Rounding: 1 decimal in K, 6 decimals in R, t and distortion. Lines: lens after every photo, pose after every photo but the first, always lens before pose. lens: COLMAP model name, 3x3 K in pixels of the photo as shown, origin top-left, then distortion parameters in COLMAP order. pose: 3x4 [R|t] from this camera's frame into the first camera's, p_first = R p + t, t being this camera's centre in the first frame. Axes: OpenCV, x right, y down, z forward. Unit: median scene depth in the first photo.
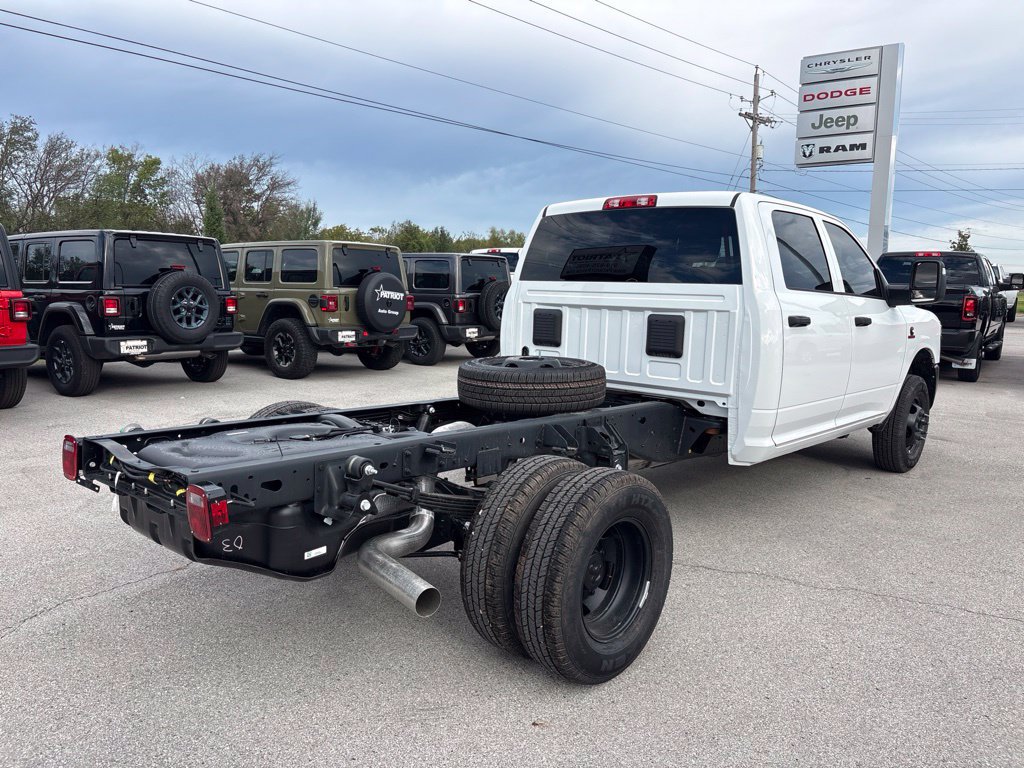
lens RADIAL K [[774.4, 0, 504.0], [0, 774.4, 395.1], [0, 0, 1]] dist [0.044486, -0.050232]
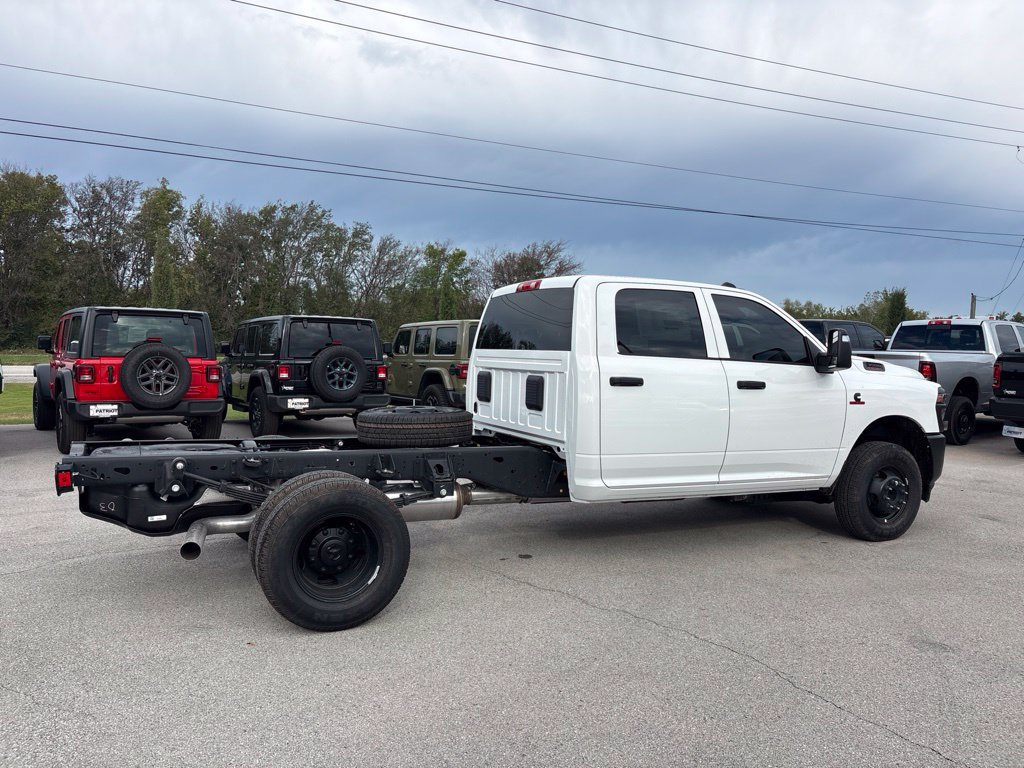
lens RADIAL K [[774.4, 0, 505.3], [0, 774.4, 391.4], [0, 0, 1]] dist [0.044486, -0.050232]
pose [[0.928102, 0.013833, -0.372069, 0.271025], [-0.051052, 0.994599, -0.090366, 0.014791], [0.368810, 0.102863, 0.923796, -0.061079]]
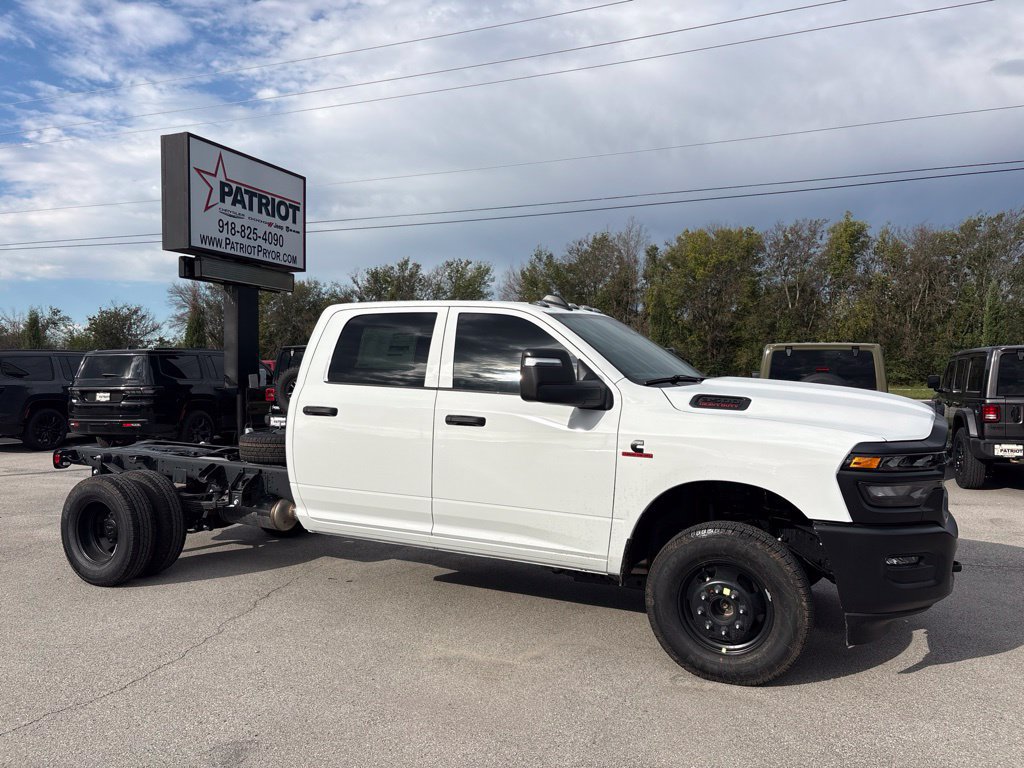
lens RADIAL K [[774.4, 0, 521.1], [0, 774.4, 385.1], [0, 0, 1]] dist [0.044486, -0.050232]
pose [[0.272285, -0.005044, -0.962203, 0.753502], [-0.139210, 0.989259, -0.044579, -0.068036], [0.952093, 0.146086, 0.268658, 0.522933]]
